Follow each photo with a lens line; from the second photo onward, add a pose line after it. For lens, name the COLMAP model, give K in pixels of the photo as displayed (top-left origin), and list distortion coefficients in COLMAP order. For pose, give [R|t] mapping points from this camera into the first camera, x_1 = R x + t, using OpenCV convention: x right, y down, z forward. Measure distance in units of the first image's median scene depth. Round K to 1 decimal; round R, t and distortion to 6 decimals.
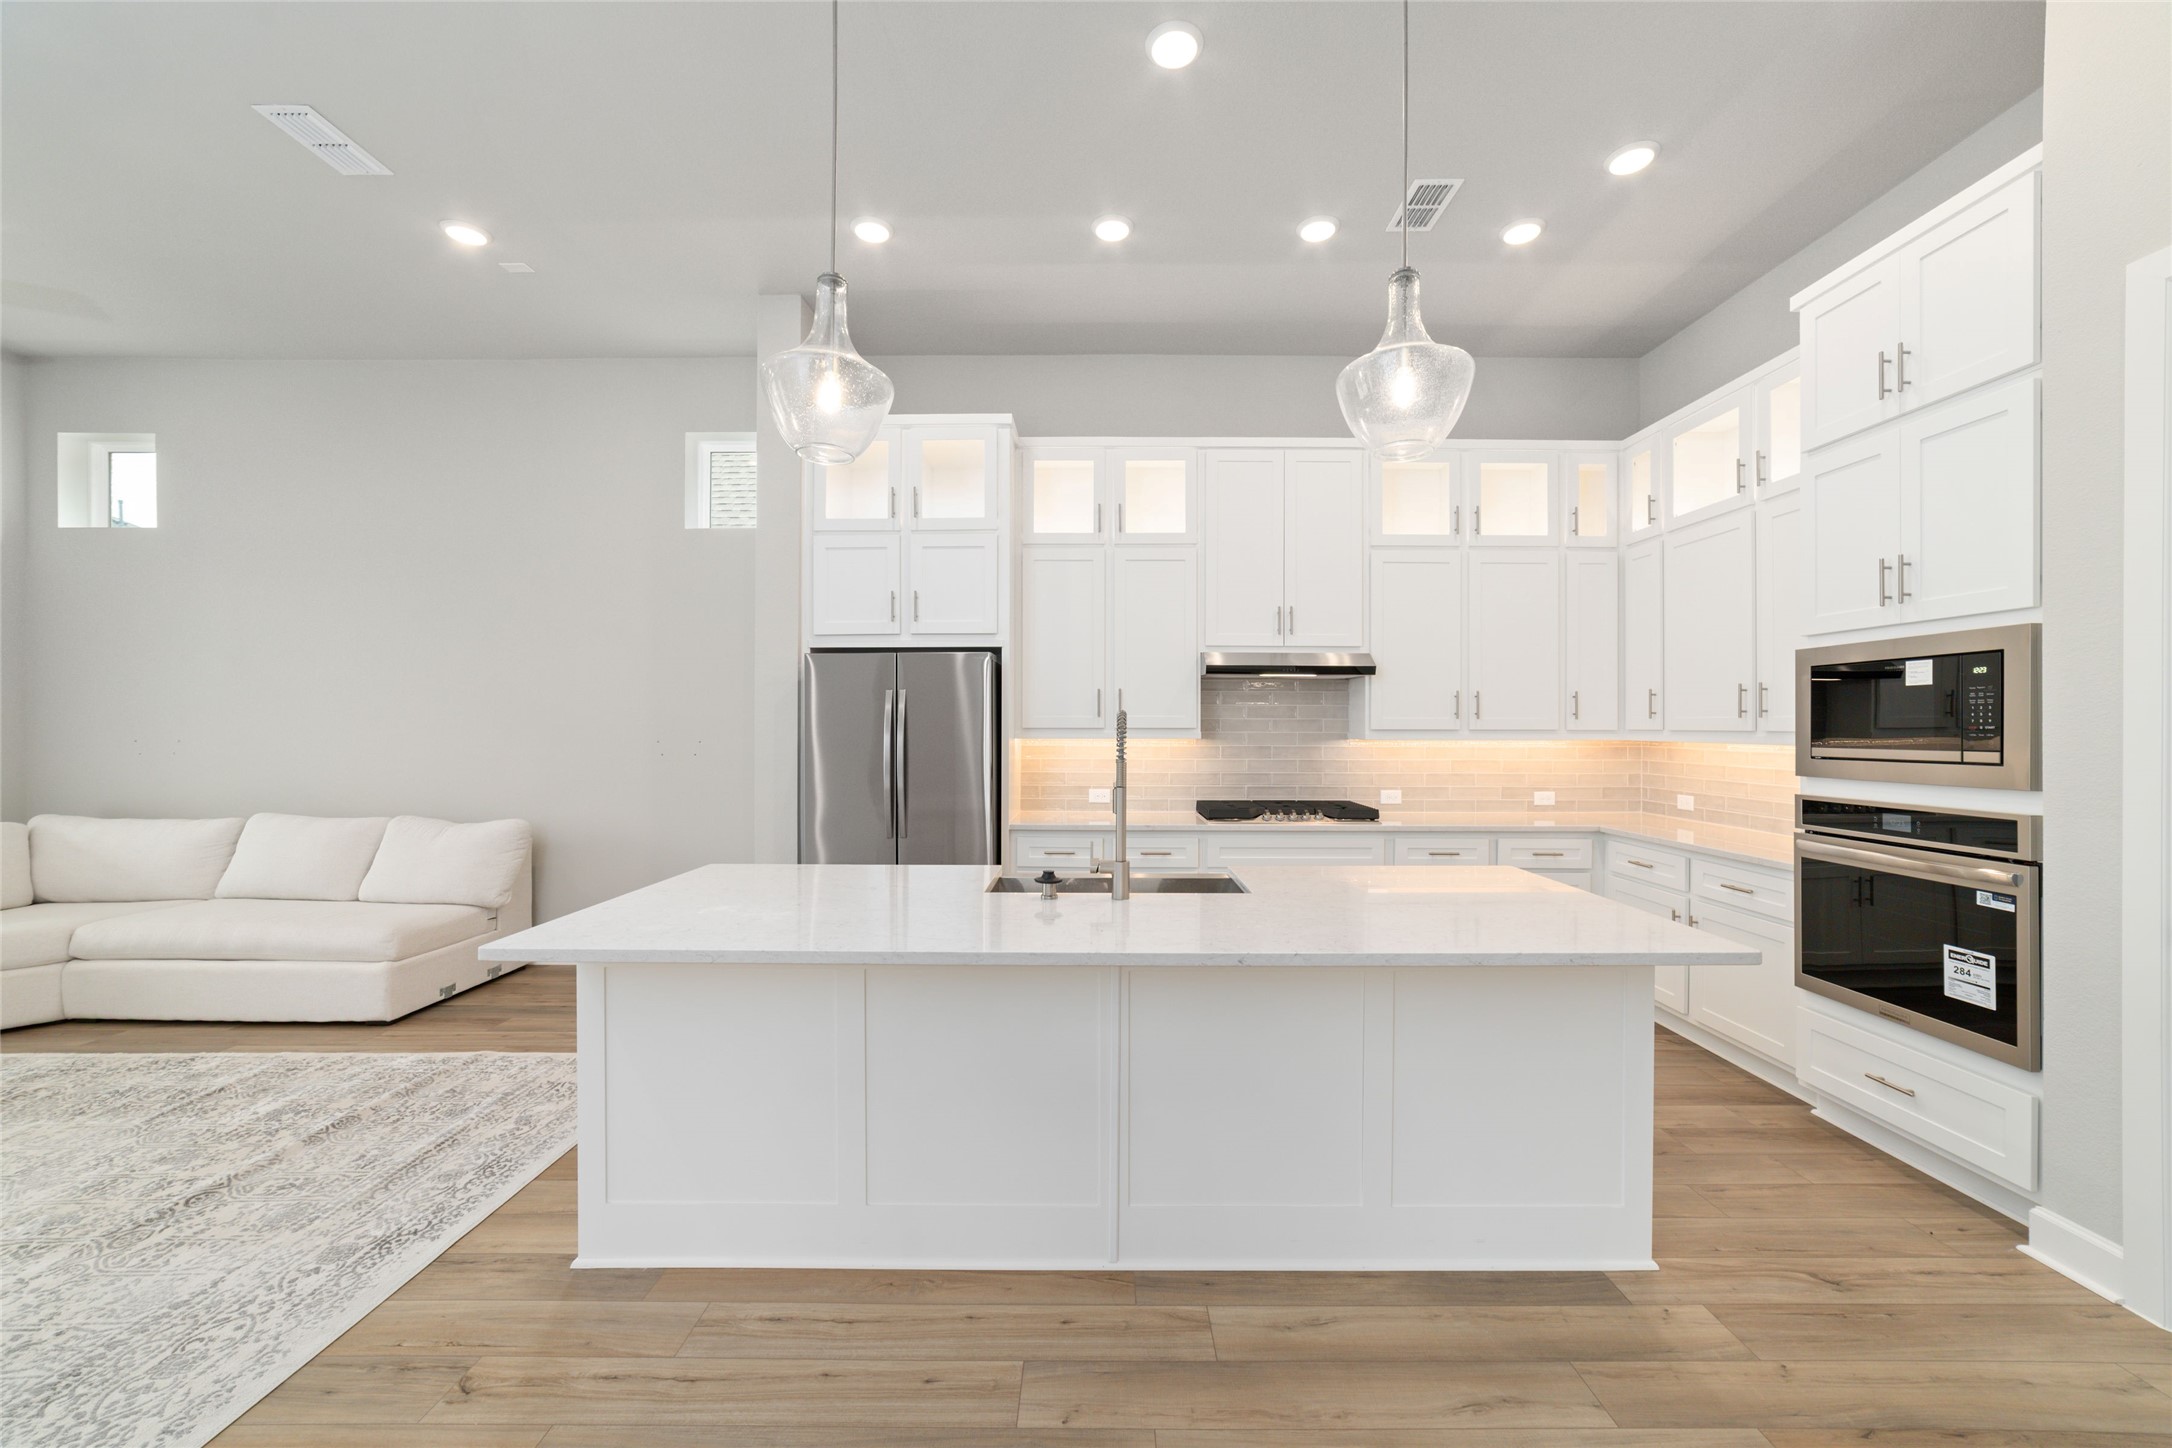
lens RADIAL K [[831.4, 0, 1095.9], [0, 831.4, 723.9], [0, 0, 1]] dist [-0.019787, 0.006785]
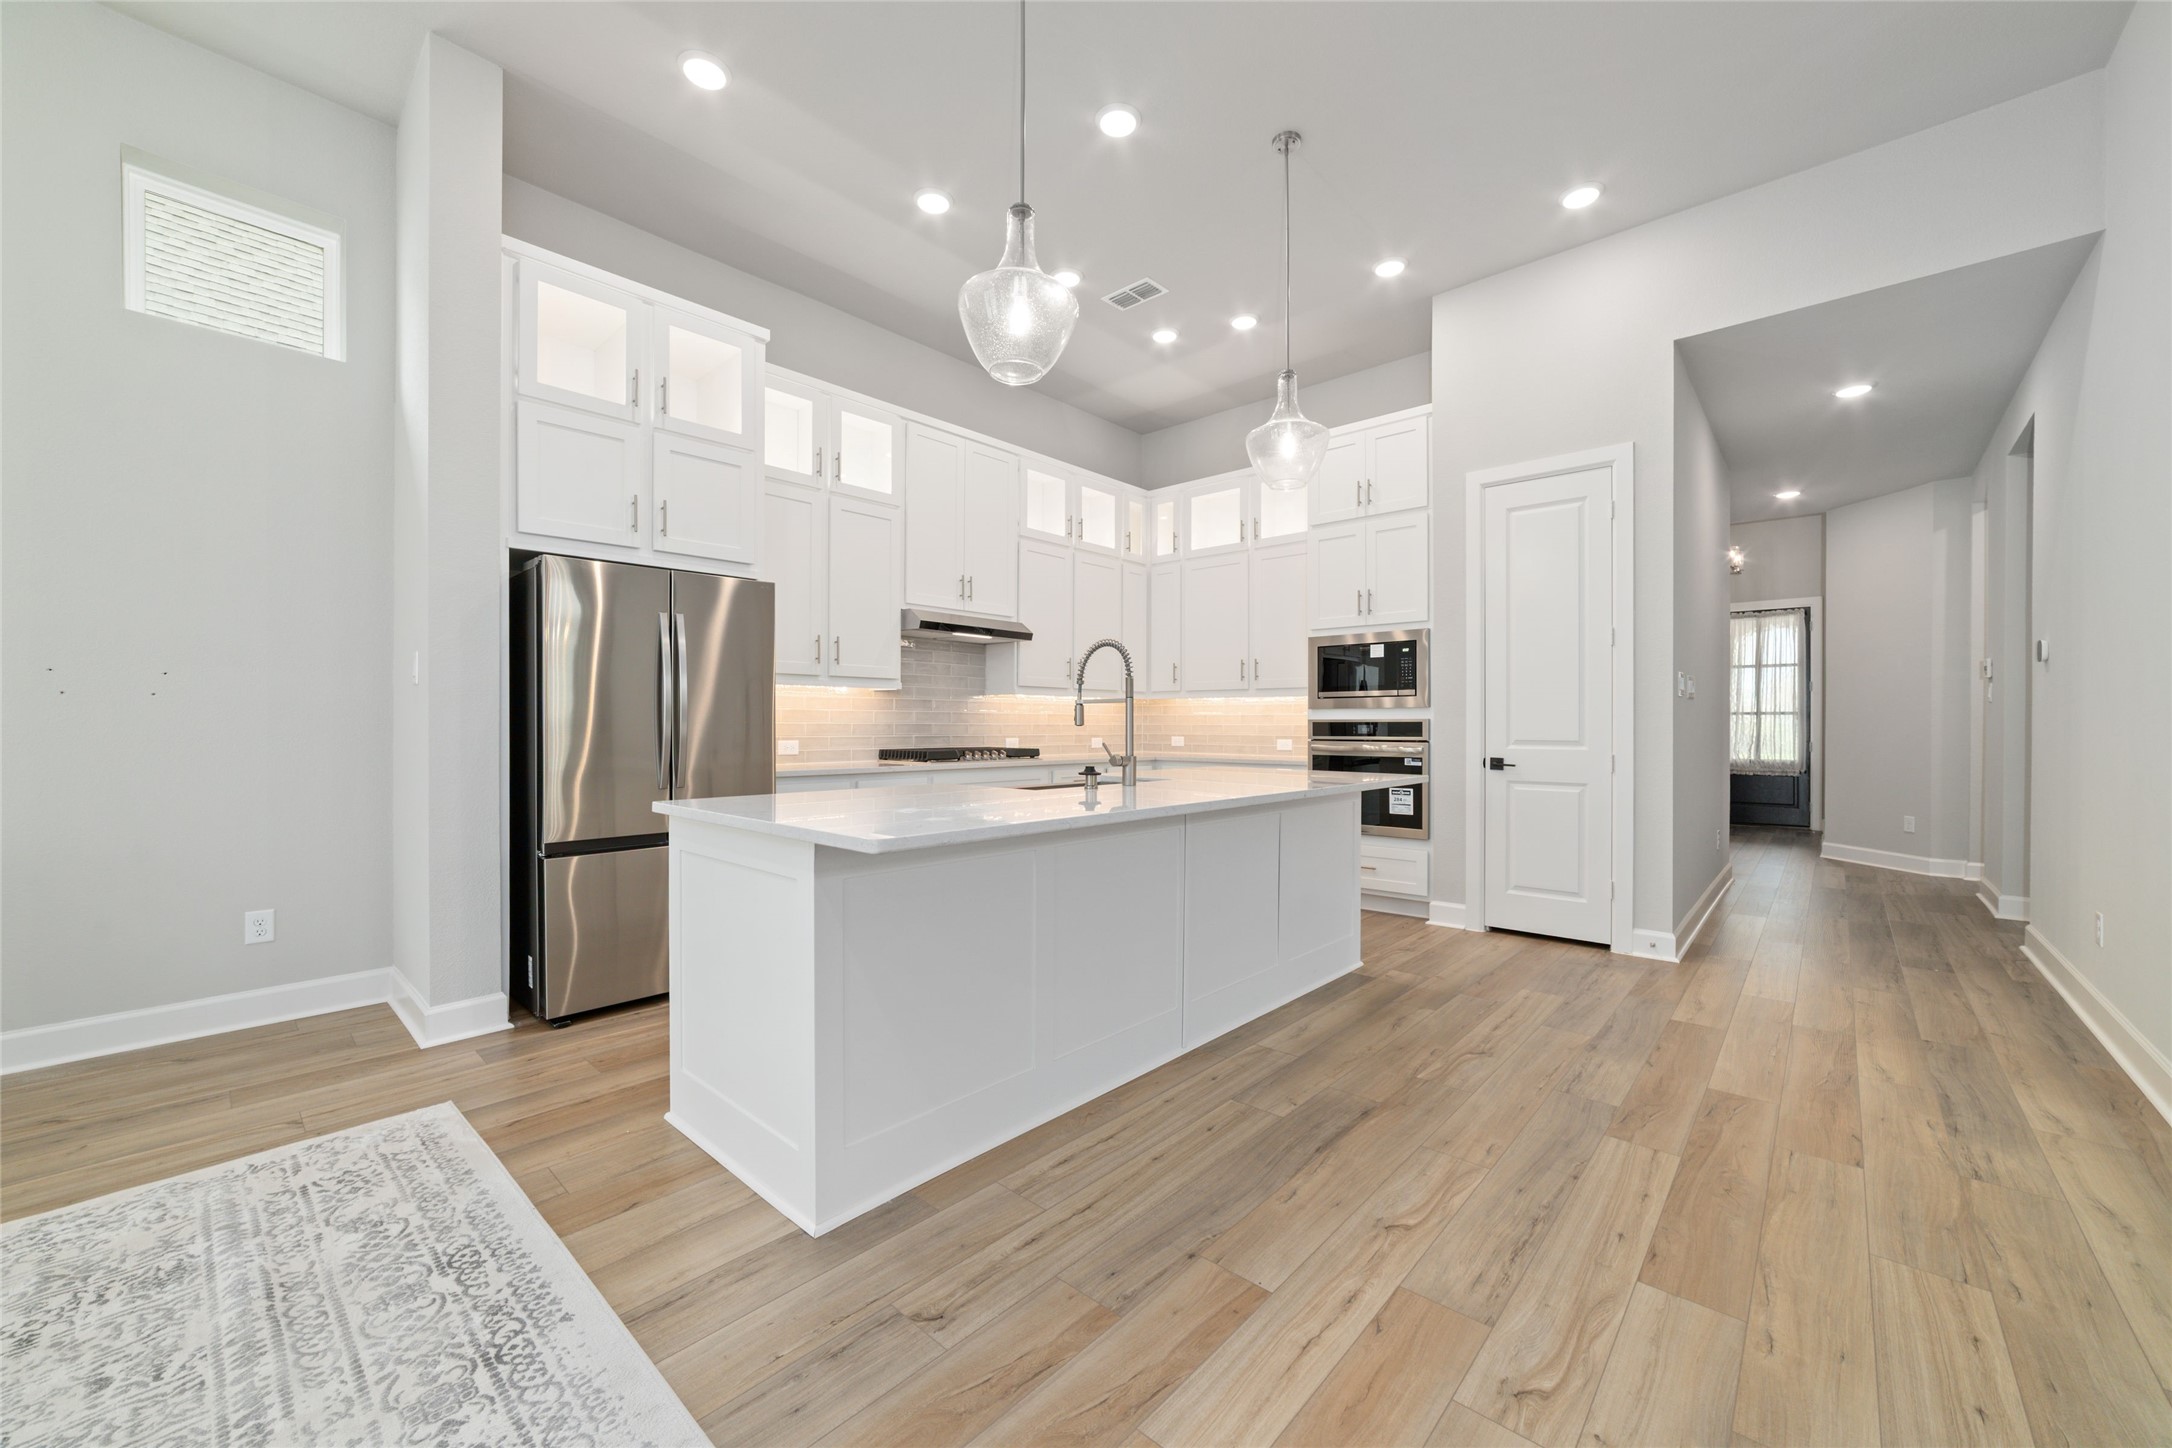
lens RADIAL K [[831.4, 0, 1093.4], [0, 831.4, 721.4], [0, 0, 1]] dist [-0.019787, 0.006785]
pose [[0.669700, 0.001895, 0.742629, -0.723365], [-0.002058, 0.999998, -0.000696, 0.085580], [-0.742629, -0.001062, 0.669702, 0.144517]]
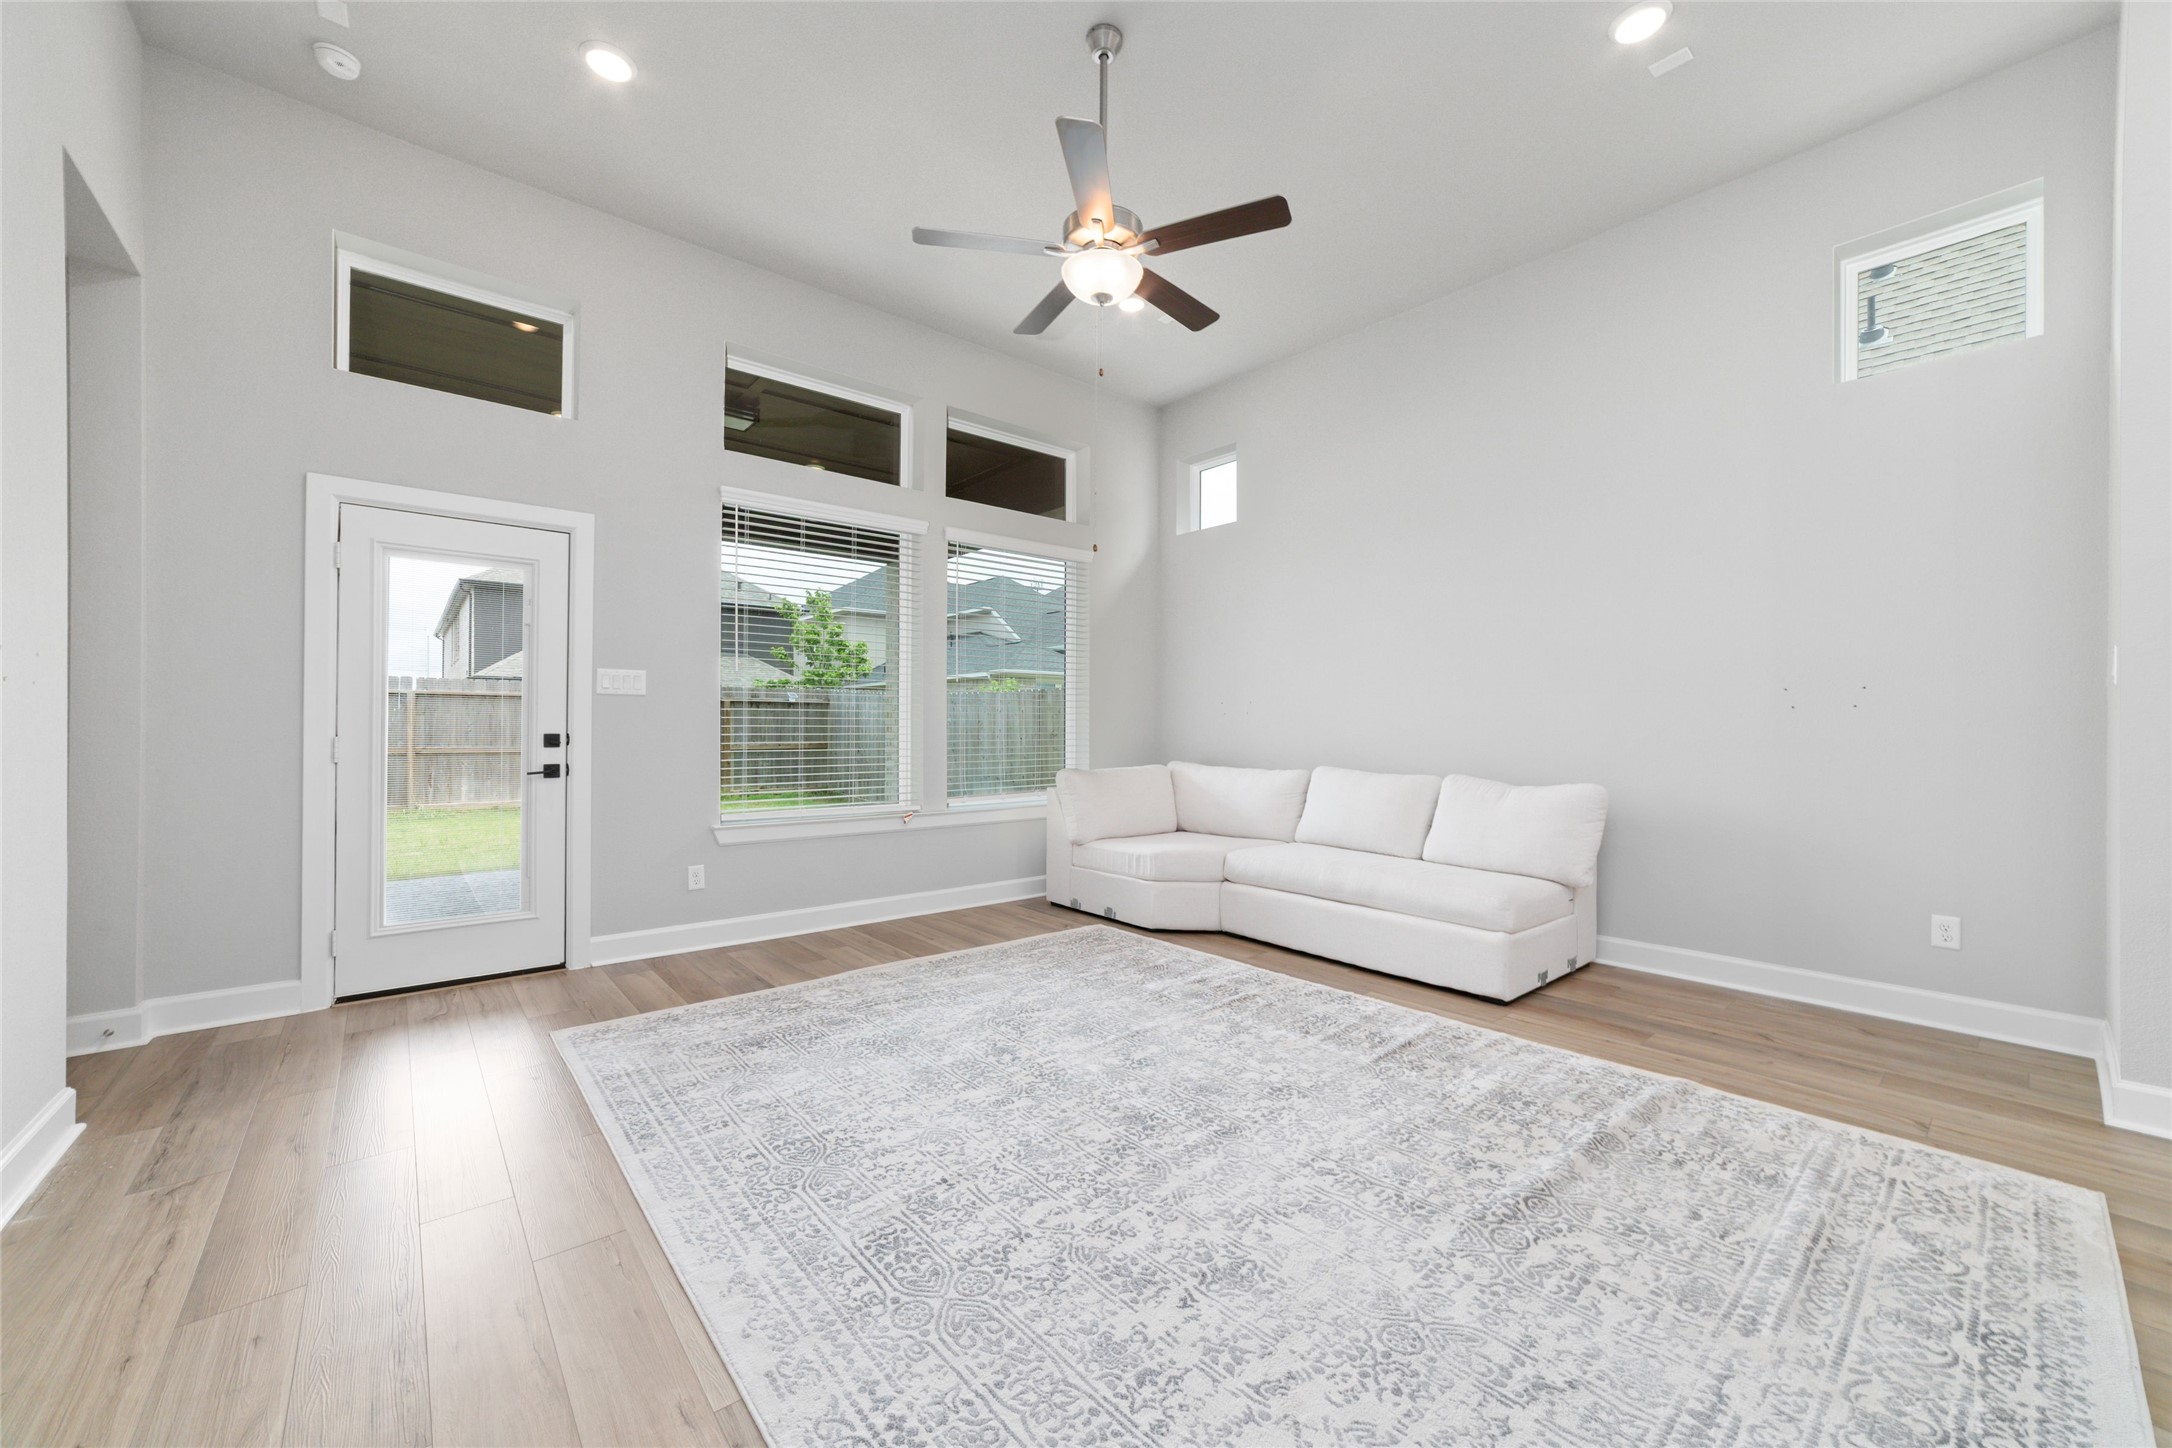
lens RADIAL K [[831.4, 0, 1093.9], [0, 831.4, 722.4], [0, 0, 1]] dist [-0.019787, 0.006785]
pose [[0.650825, -0.004515, -0.759214, -0.579573], [-0.002364, 0.999965, -0.007973, 0.088804], [0.759224, 0.006984, 0.650792, 0.111007]]
